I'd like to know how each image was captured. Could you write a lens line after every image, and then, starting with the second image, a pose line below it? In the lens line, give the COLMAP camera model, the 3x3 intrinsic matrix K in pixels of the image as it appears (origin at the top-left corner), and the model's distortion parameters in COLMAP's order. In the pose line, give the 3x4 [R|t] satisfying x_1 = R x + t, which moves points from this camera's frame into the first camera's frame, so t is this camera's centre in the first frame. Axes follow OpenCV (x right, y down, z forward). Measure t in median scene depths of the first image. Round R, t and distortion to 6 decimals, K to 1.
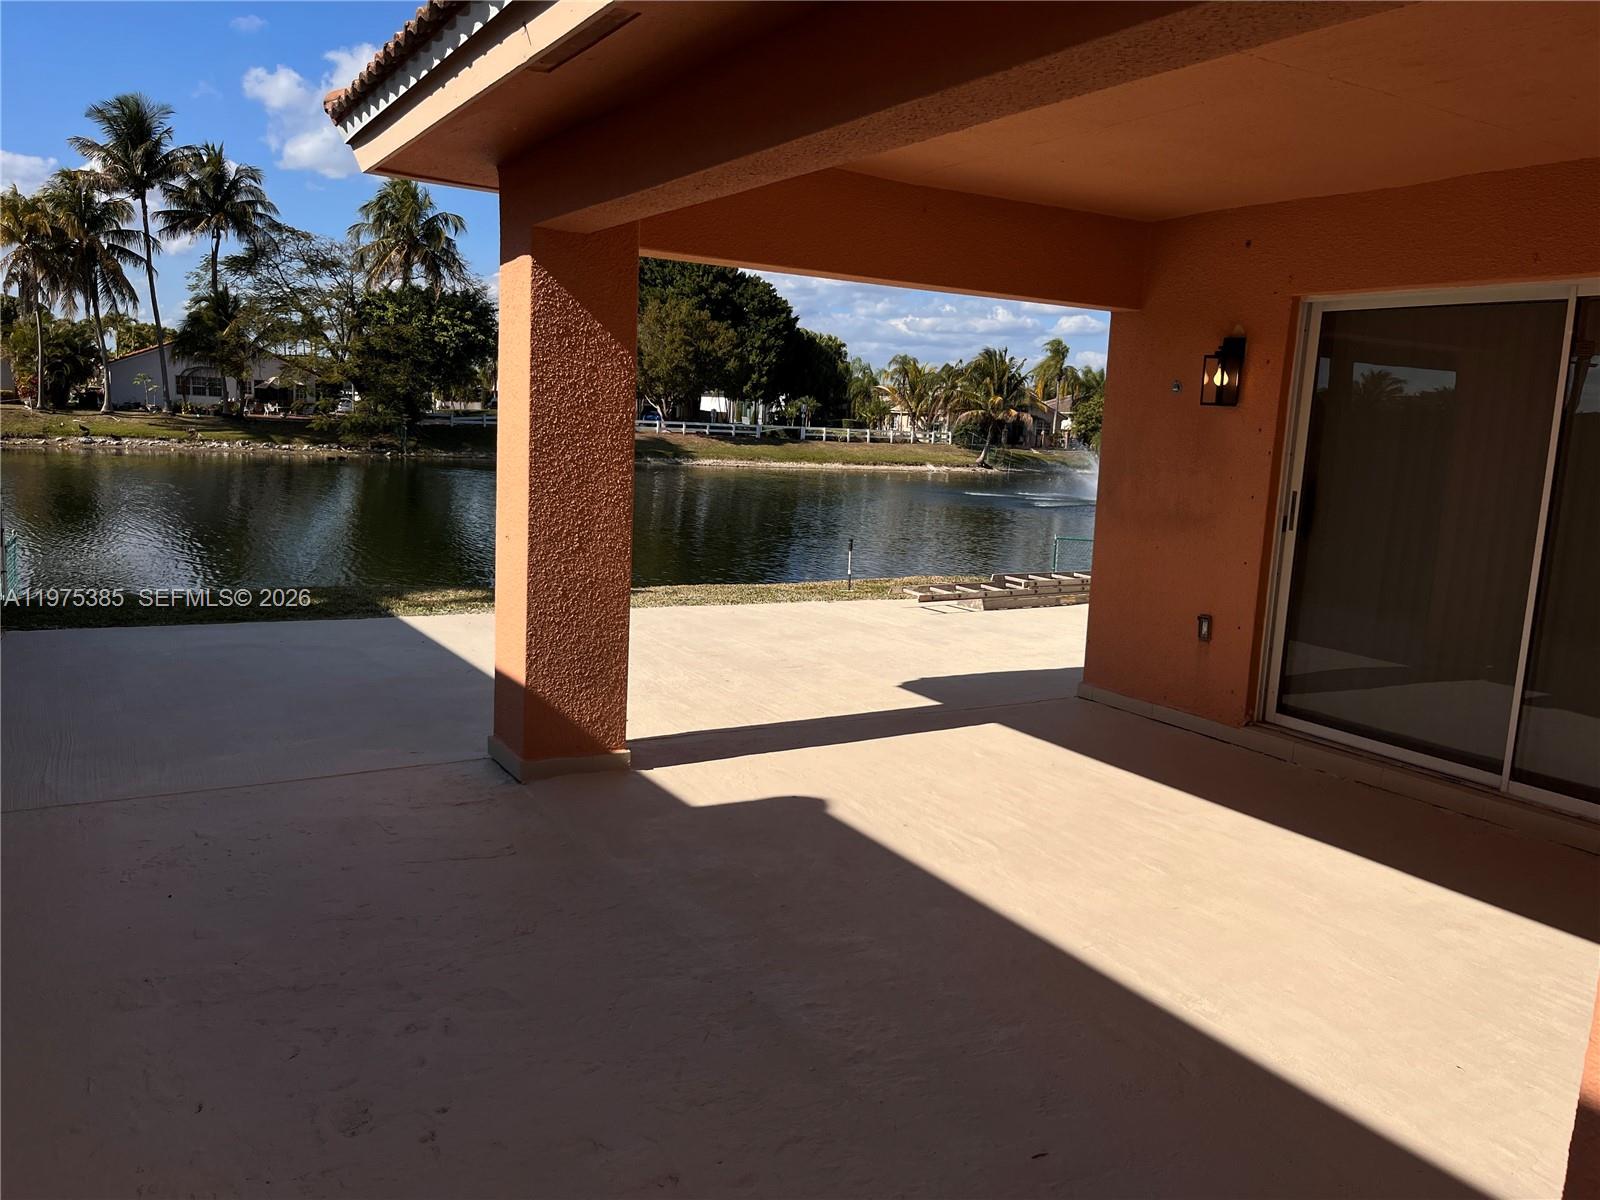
lens RADIAL K [[1223.2, 0, 804.9], [0, 1223.2, 609.4], [0, 0, 1]] dist [0.060274, -0.081486]
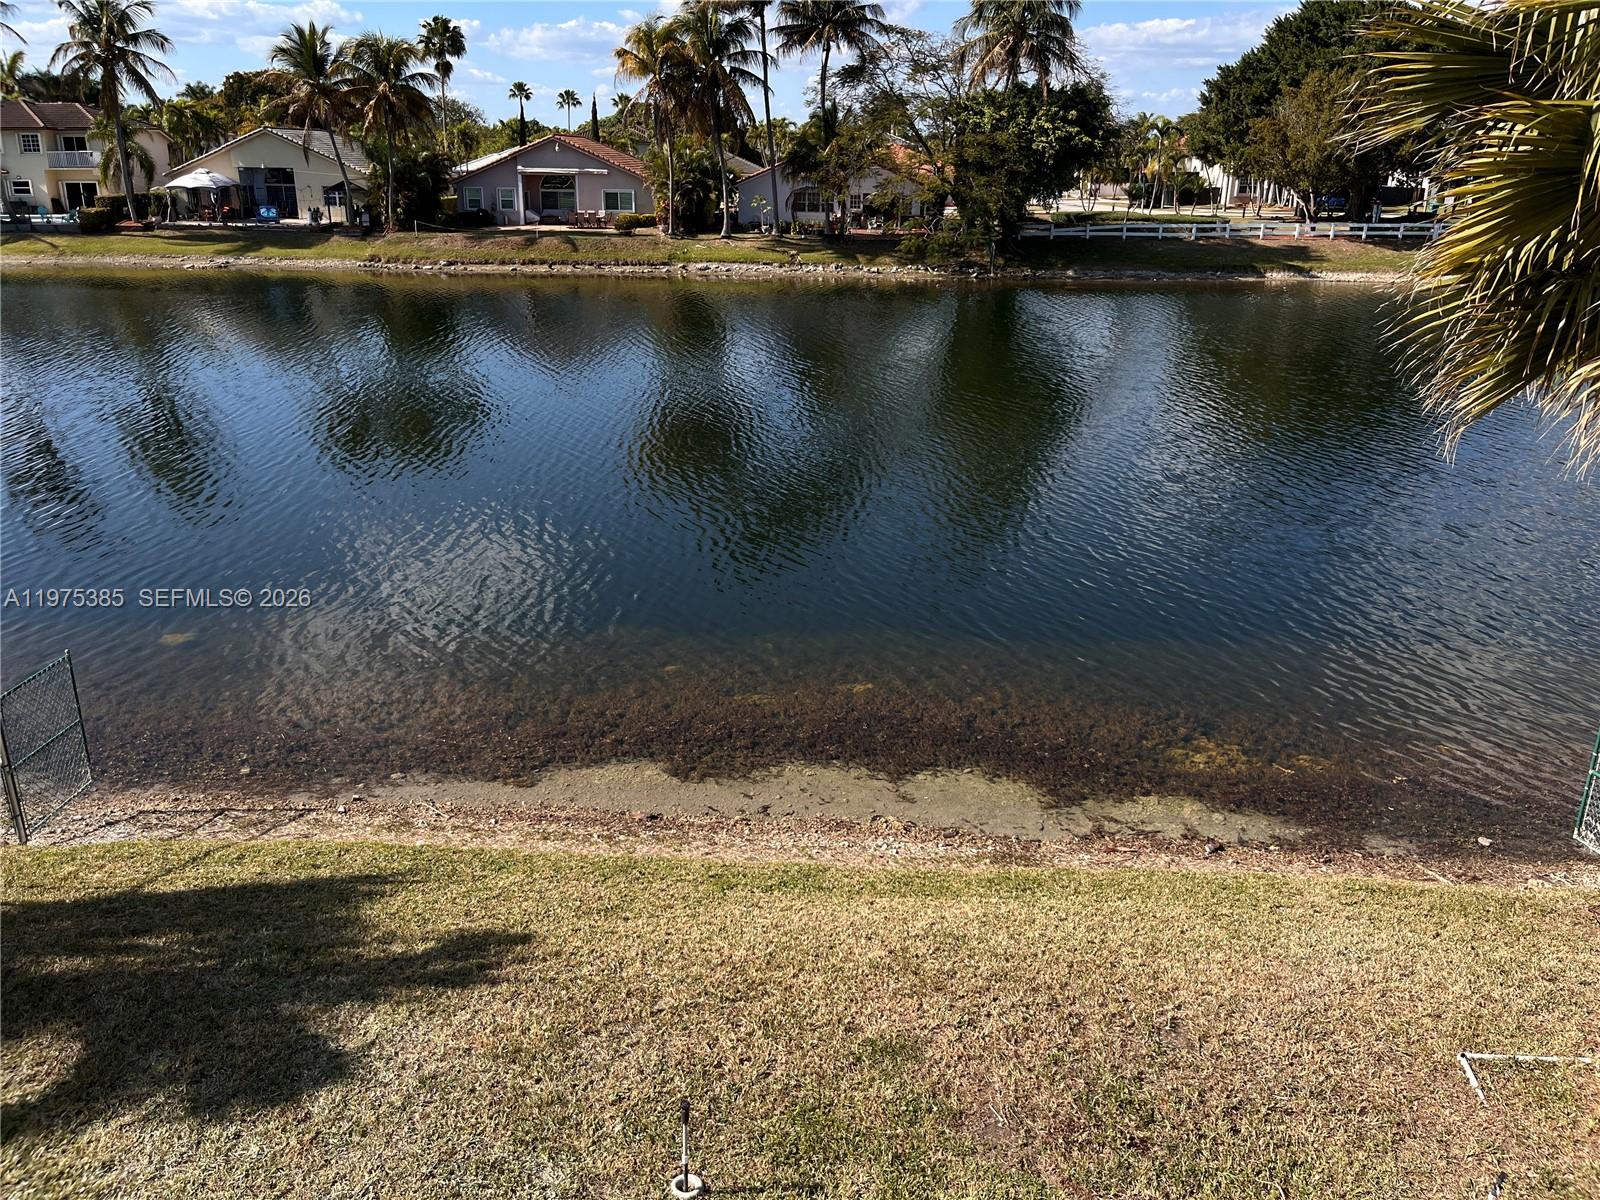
lens RADIAL K [[1223.2, 0, 787.9], [0, 1223.2, 583.9], [0, 0, 1]] dist [0.060274, -0.081486]
pose [[0.853914, 0.135144, -0.502561, 0.043459], [-0.050150, 0.982568, 0.179013, -0.052817], [0.517993, -0.127658, 0.845805, 0.093559]]
